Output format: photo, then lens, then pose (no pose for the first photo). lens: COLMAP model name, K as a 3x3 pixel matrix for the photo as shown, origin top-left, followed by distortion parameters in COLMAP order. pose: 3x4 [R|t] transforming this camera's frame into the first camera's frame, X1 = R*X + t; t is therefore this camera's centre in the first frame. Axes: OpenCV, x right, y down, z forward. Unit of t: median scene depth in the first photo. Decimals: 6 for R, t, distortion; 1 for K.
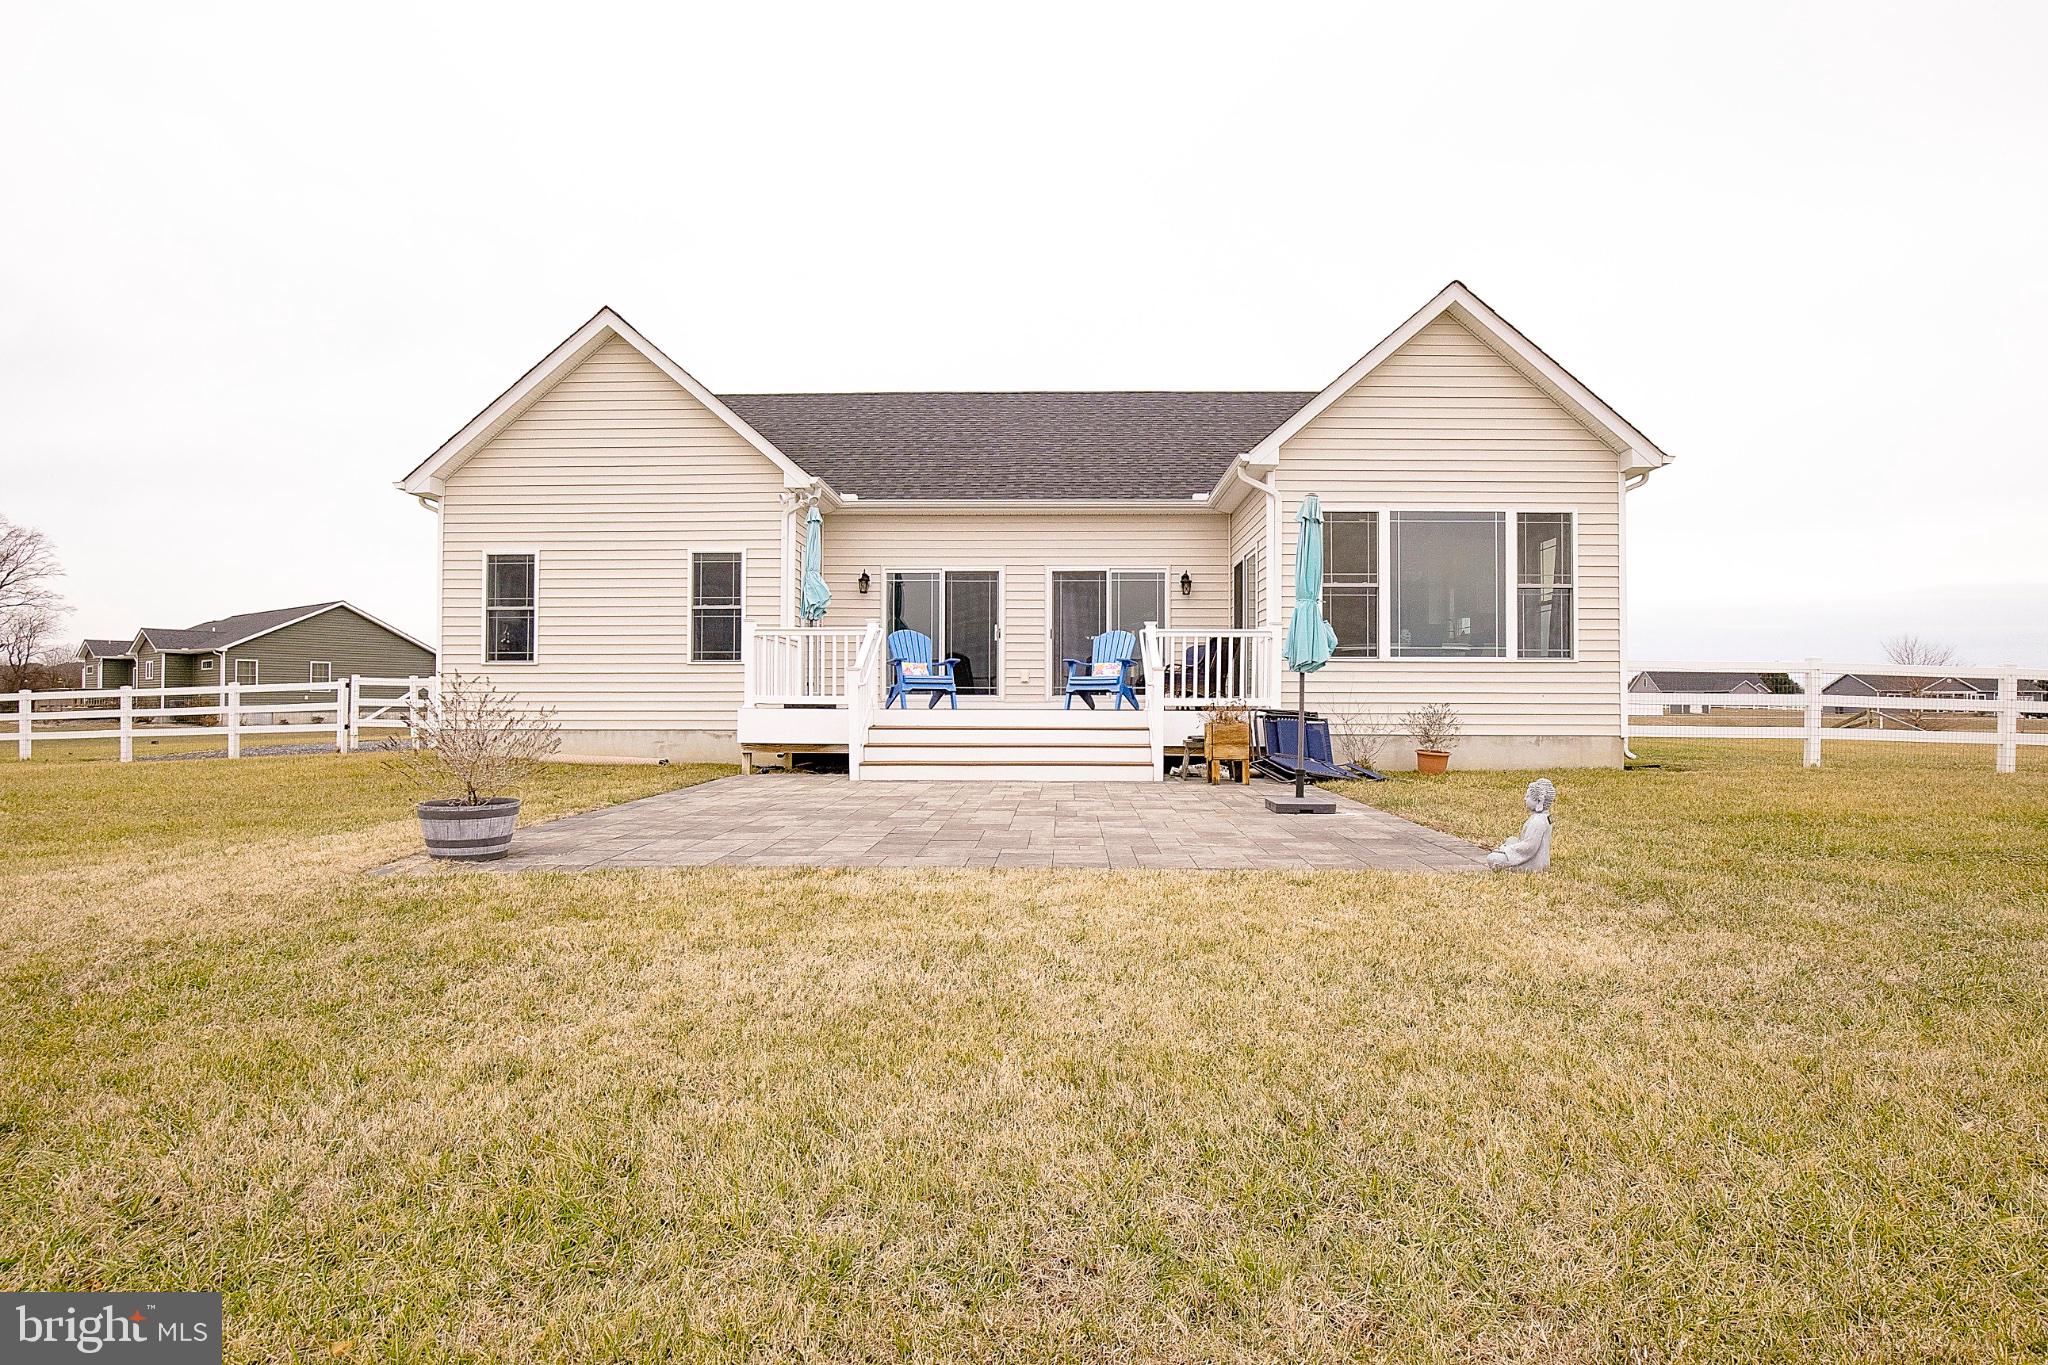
lens RADIAL K [[1000.0, 0, 1024.0], [0, 1000.0, 682.5], [0, 0, 1]] dist [-0.018610, -0.000007]
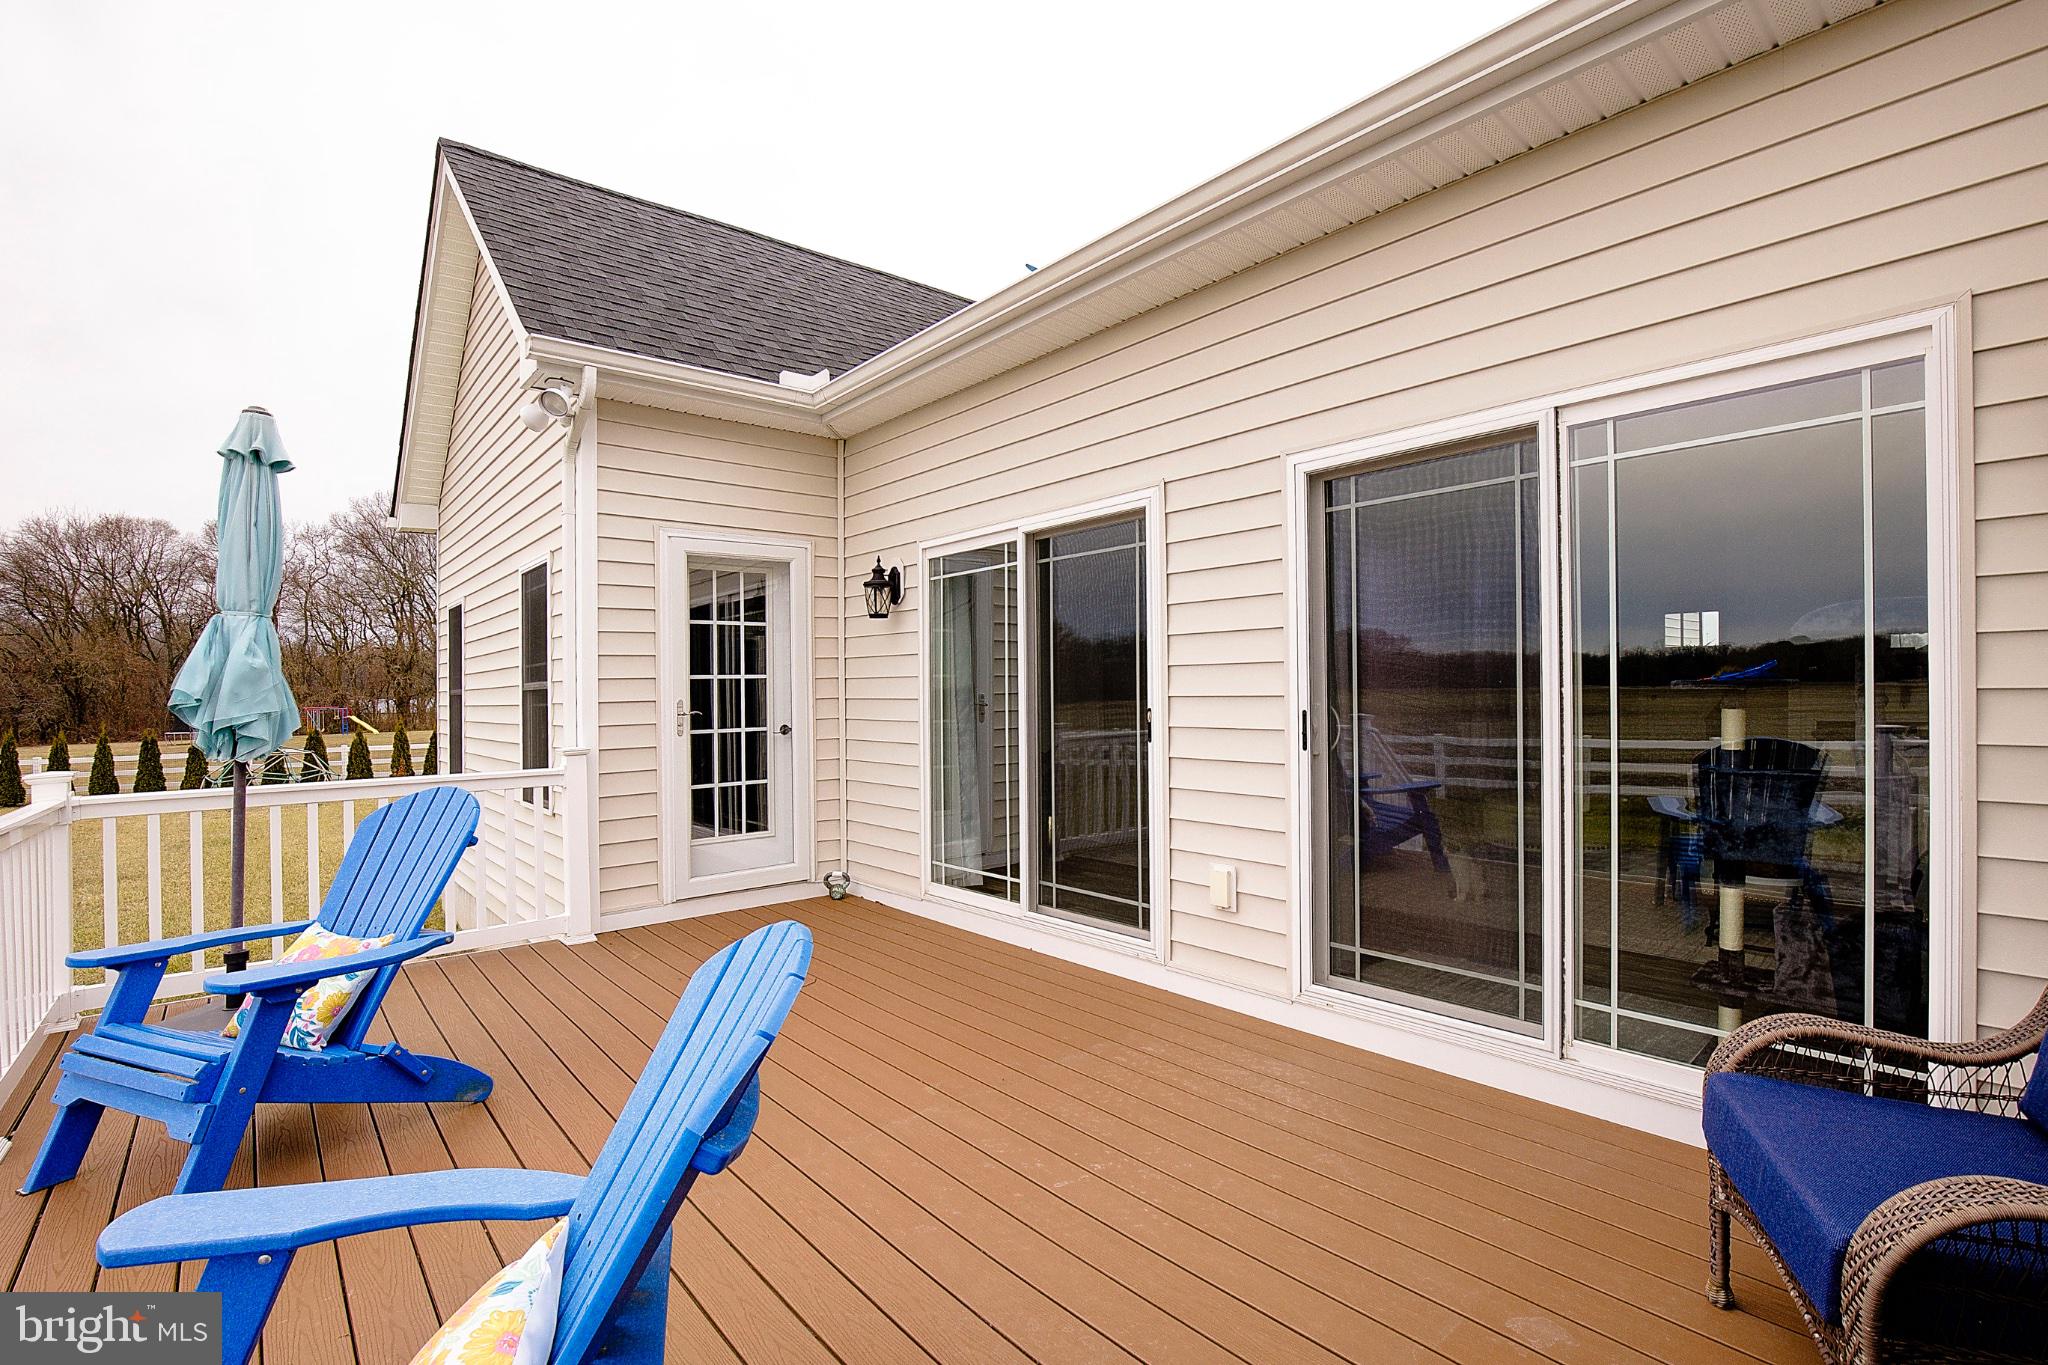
lens RADIAL K [[958.2, 0, 1019.8], [0, 958.2, 688.7], [0, 0, 1]] dist [-0.003260, -0.000213]
pose [[0.662715, -0.015613, -0.748709, 0.171616], [0.029993, 0.999534, 0.005705, -0.067987], [0.748271, -0.026237, 0.662874, 0.863587]]
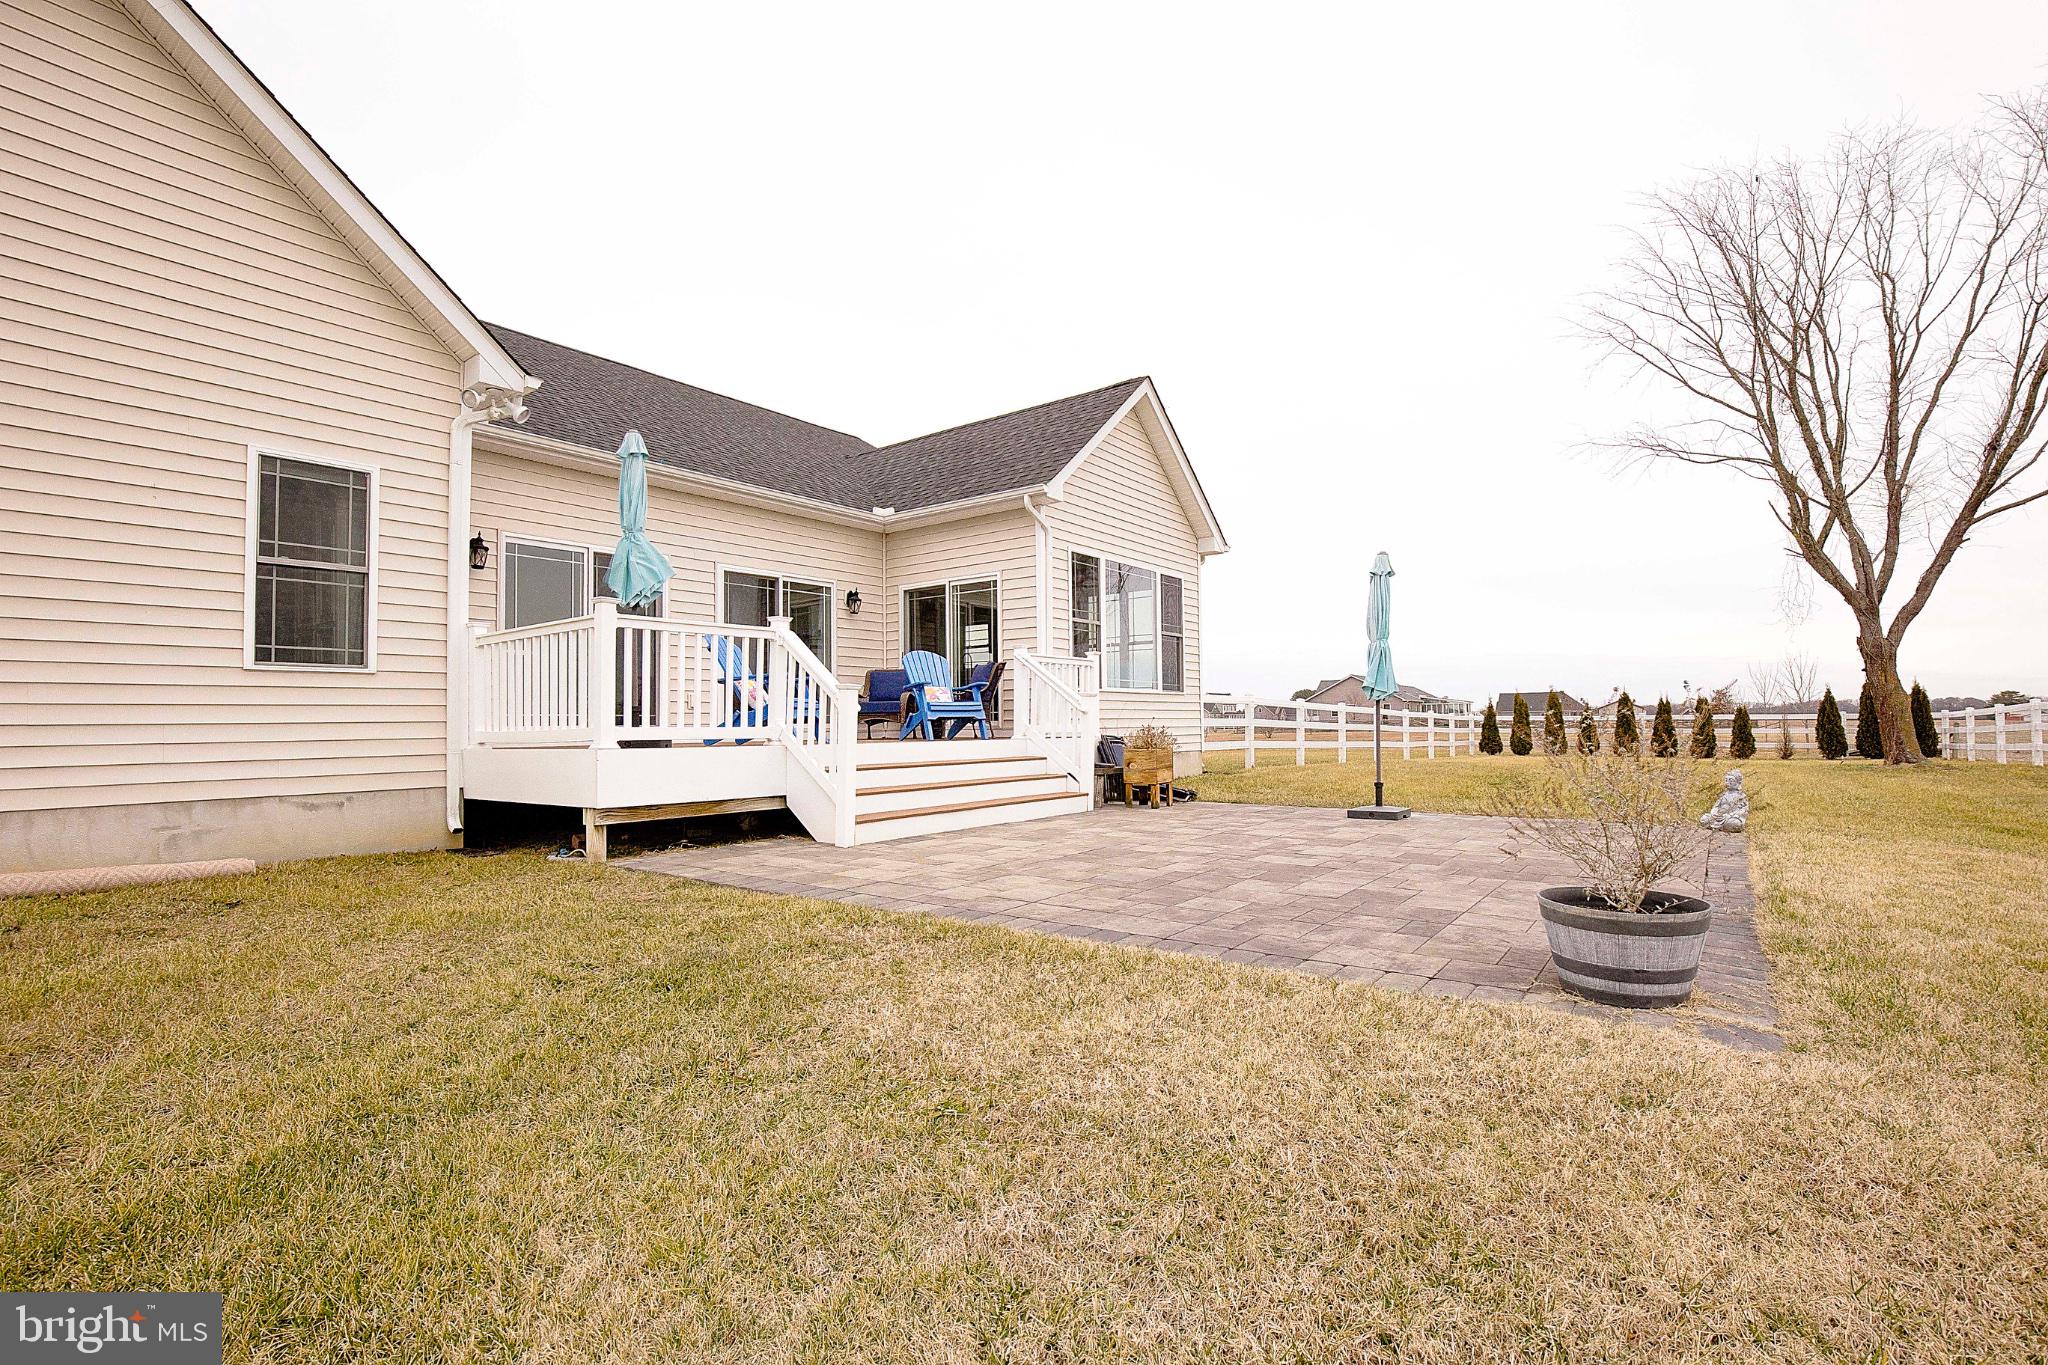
lens RADIAL K [[958.2, 0, 1019.8], [0, 958.2, 688.7], [0, 0, 1]] dist [-0.003260, -0.000213]
pose [[0.577752, 0.021204, 0.815937, -0.503882], [-0.000781, 0.999676, -0.025426, 0.003485], [-0.816212, 0.014053, 0.577582, 0.395696]]
